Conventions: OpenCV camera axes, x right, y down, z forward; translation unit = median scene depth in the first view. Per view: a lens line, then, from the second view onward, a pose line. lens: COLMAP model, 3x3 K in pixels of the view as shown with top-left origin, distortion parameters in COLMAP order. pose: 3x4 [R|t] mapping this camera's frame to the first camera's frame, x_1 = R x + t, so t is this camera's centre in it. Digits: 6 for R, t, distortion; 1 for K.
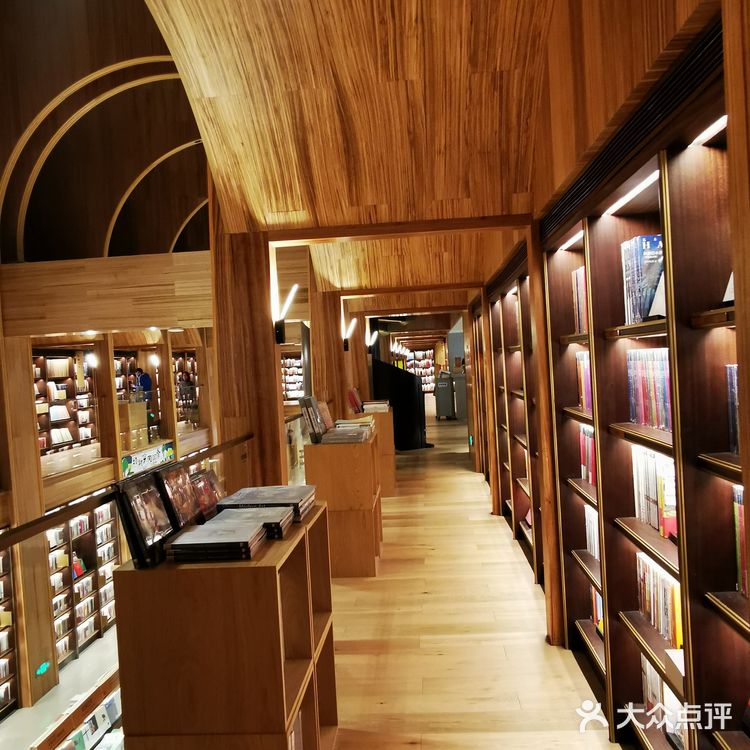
lens RADIAL K [[717.8, 0, 370.6], [0, 717.8, 374.7], [0, 0, 1]] dist [0.048251, 0.000000]
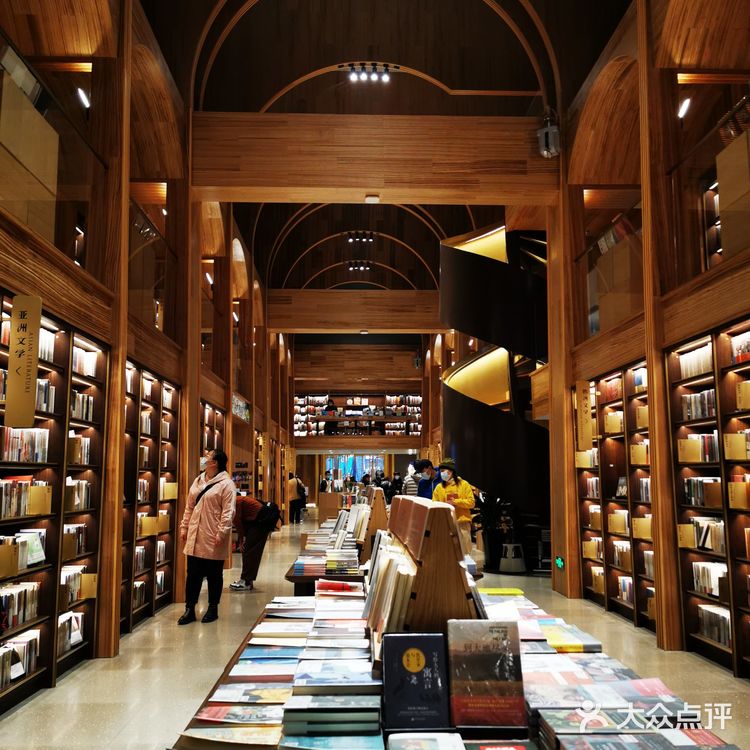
lens RADIAL K [[774.9, 0, 373.1], [0, 774.9, 377.3], [0, 0, 1]] dist [0.033397, 0.000000]
pose [[0.993074, 0.067256, 0.096339, -0.359193], [-0.052298, 0.987280, -0.150142, 0.325998], [-0.105211, 0.144064, 0.983959, 0.040872]]
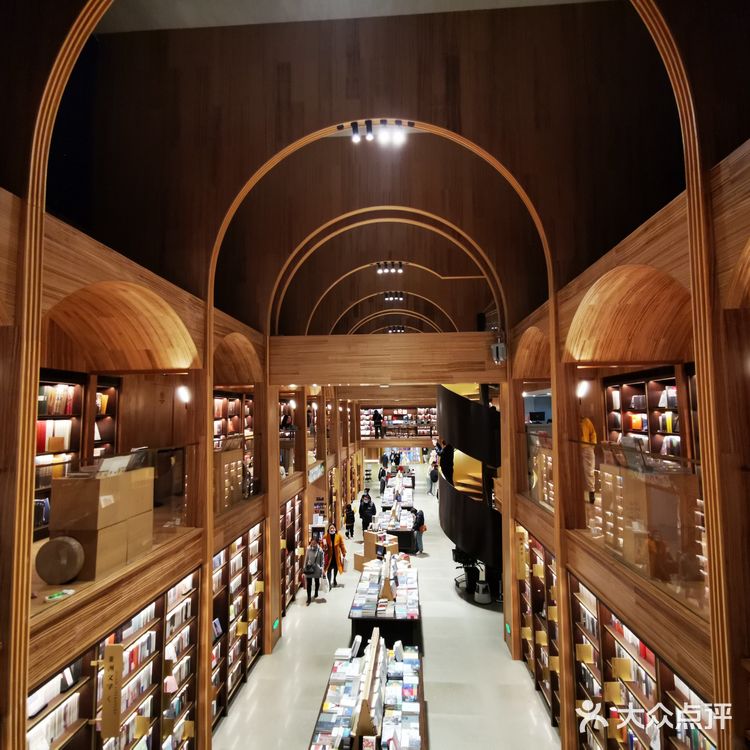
lens RADIAL K [[463.0, 0, 373.0], [0, 463.0, 378.9], [0, 0, 1]] dist [0.018141, 0.003672]
pose [[0.998941, 0.046008, -0.000001, -0.300713], [-0.045807, 0.994561, -0.093537, 0.012623], [-0.004303, 0.093438, 0.995616, 0.068252]]
